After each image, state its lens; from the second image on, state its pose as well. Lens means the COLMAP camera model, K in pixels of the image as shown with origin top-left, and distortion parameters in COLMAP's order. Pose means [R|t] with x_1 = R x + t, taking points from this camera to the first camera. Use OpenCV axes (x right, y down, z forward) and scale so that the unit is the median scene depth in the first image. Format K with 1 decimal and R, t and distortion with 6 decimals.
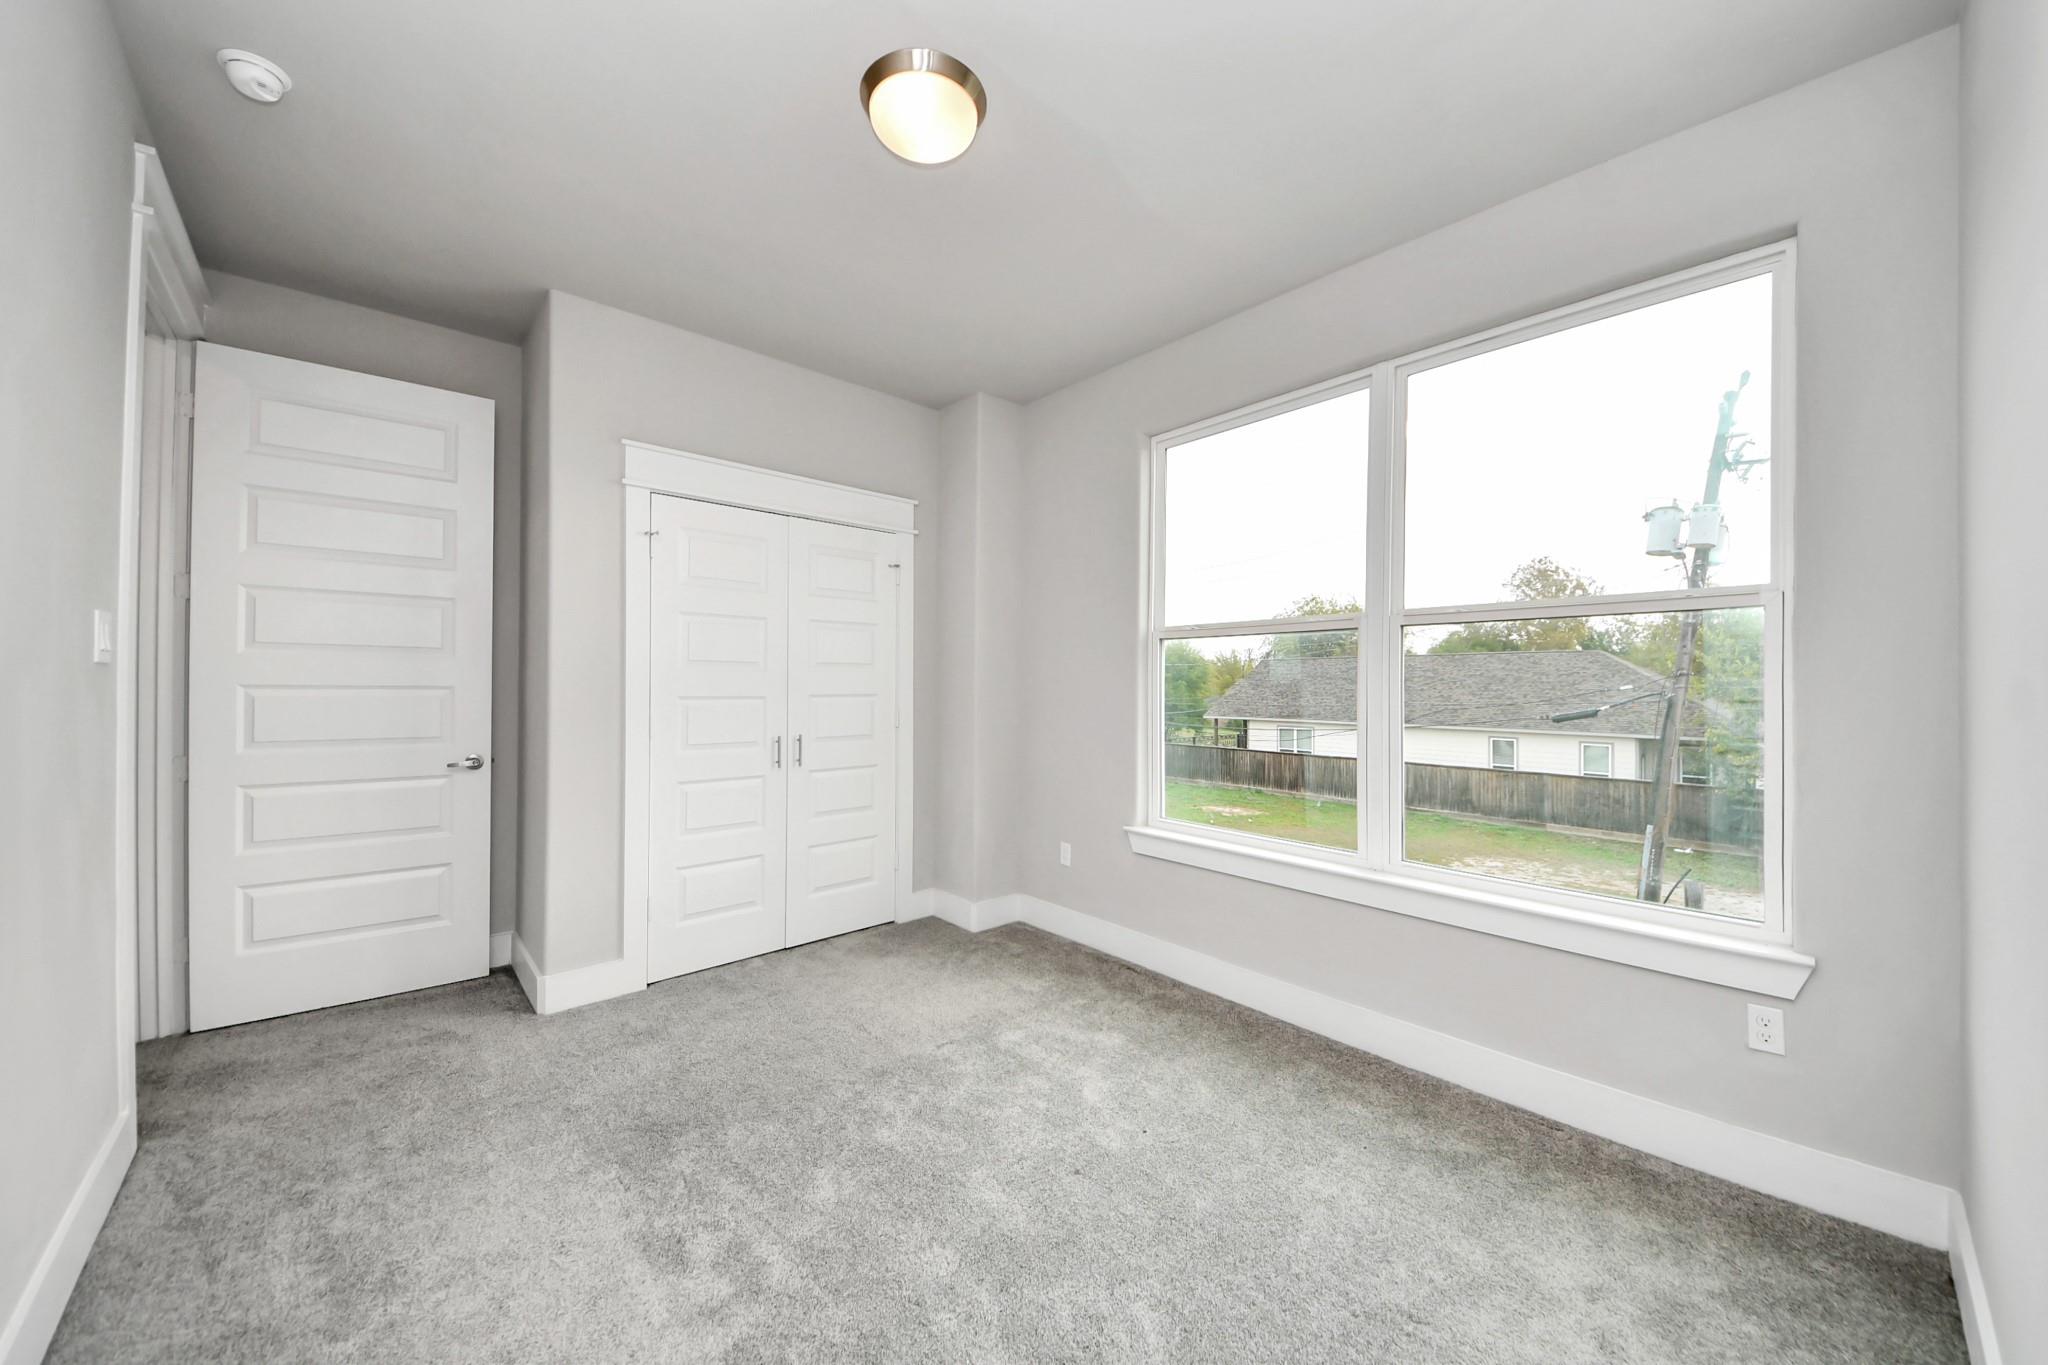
lens RADIAL K [[761.3, 0, 1018.6], [0, 761.3, 685.4], [0, 0, 1]] dist [0.028302, -0.021730]
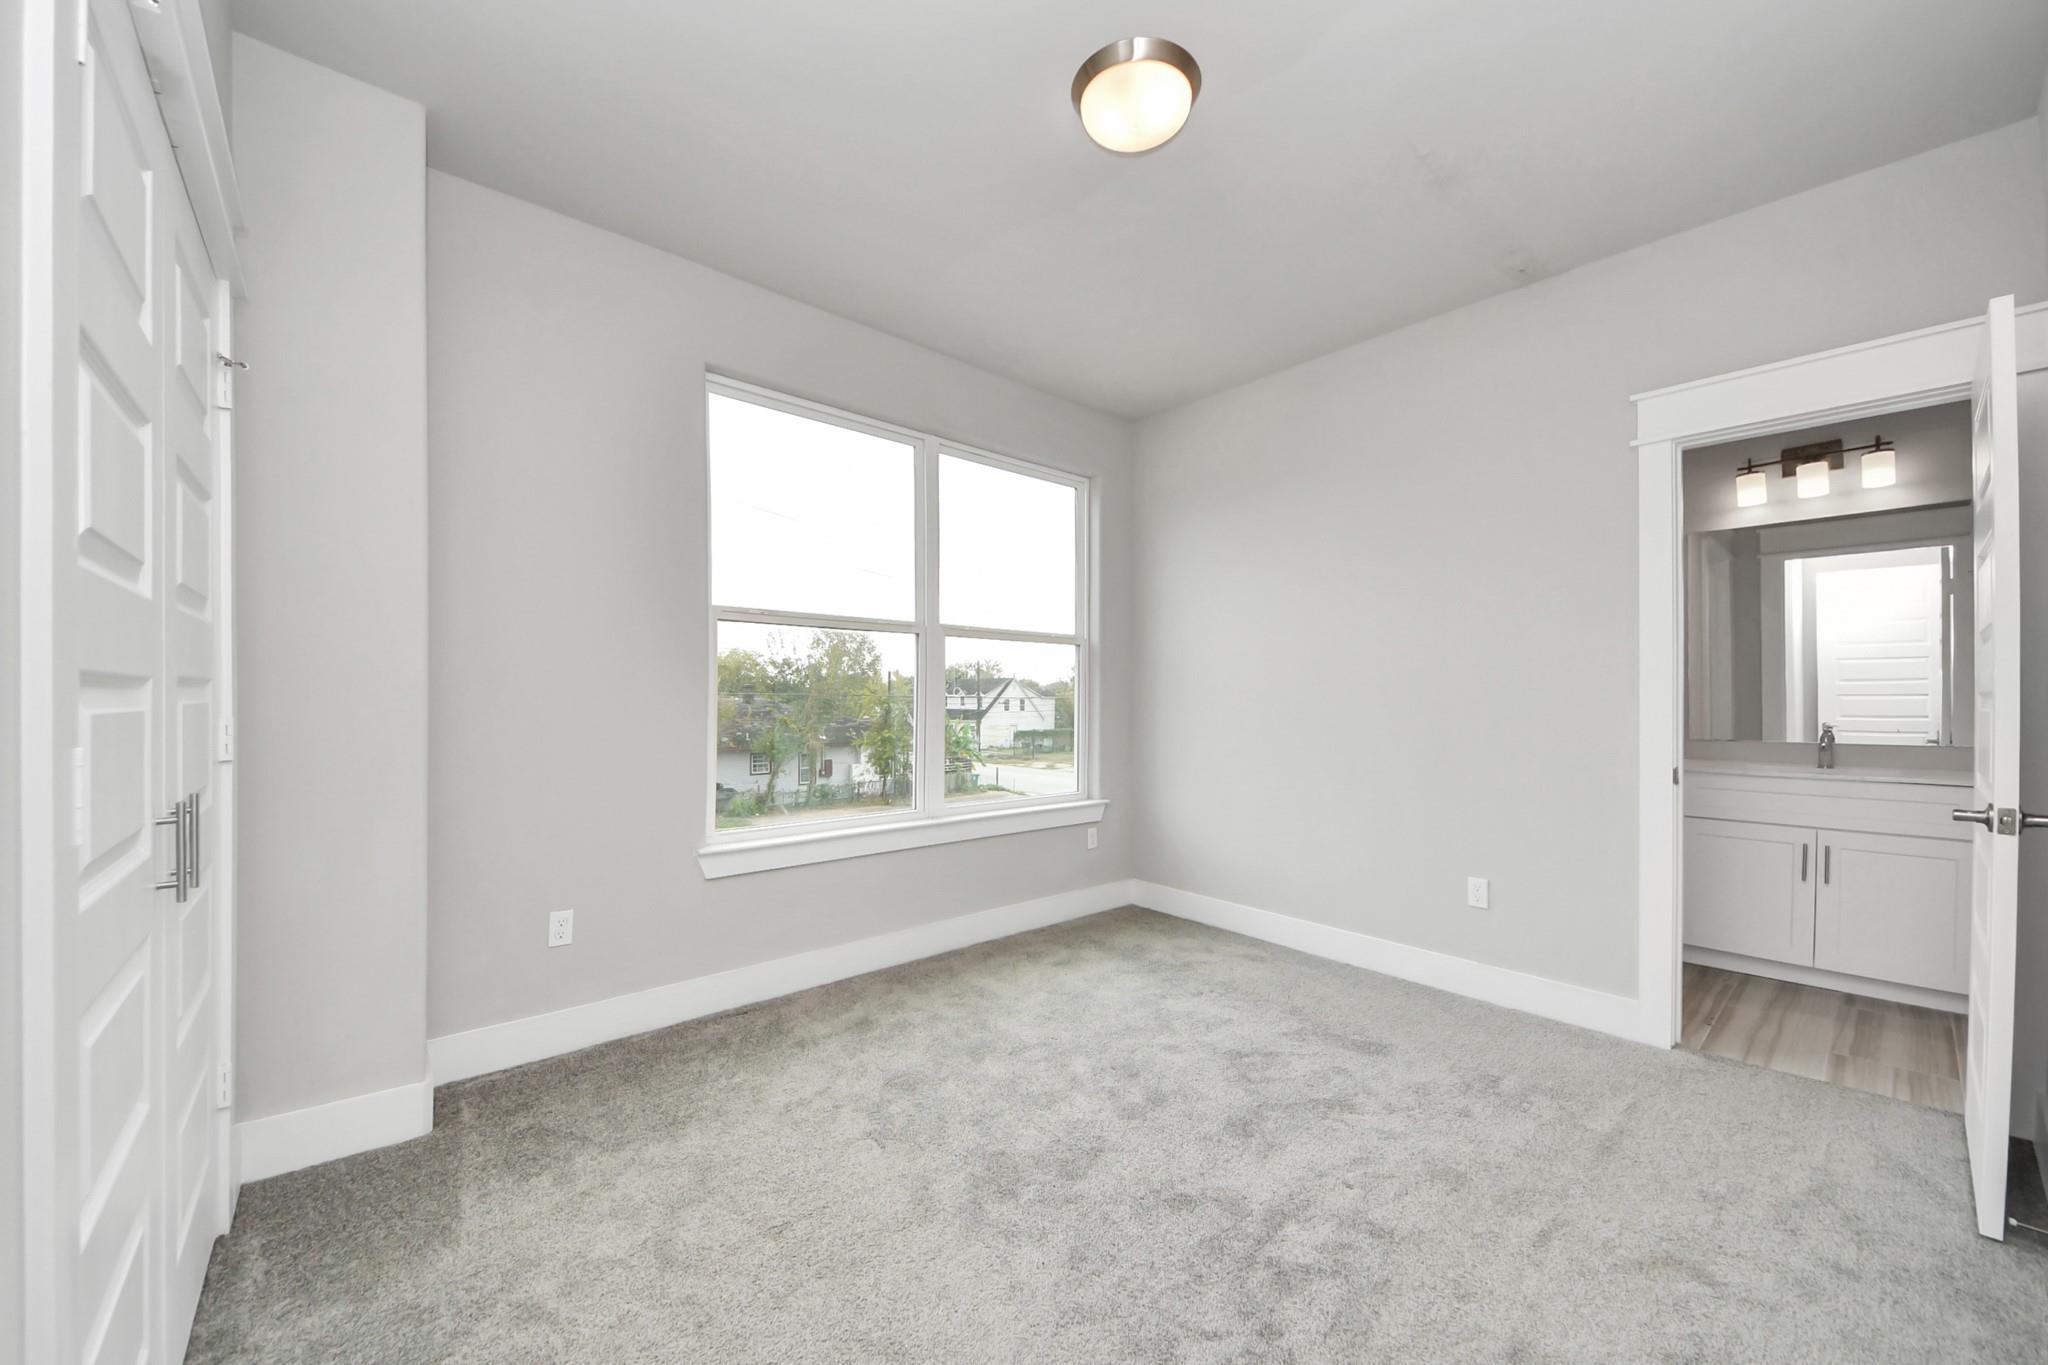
lens RADIAL K [[761.3, 0, 1018.6], [0, 761.3, 685.4], [0, 0, 1]] dist [0.028302, -0.021730]
pose [[0.005218, 0.003484, 0.999980, -0.744998], [-0.007344, 0.999967, -0.003445, 0.013694], [-0.999959, -0.007326, 0.005243, 0.744034]]
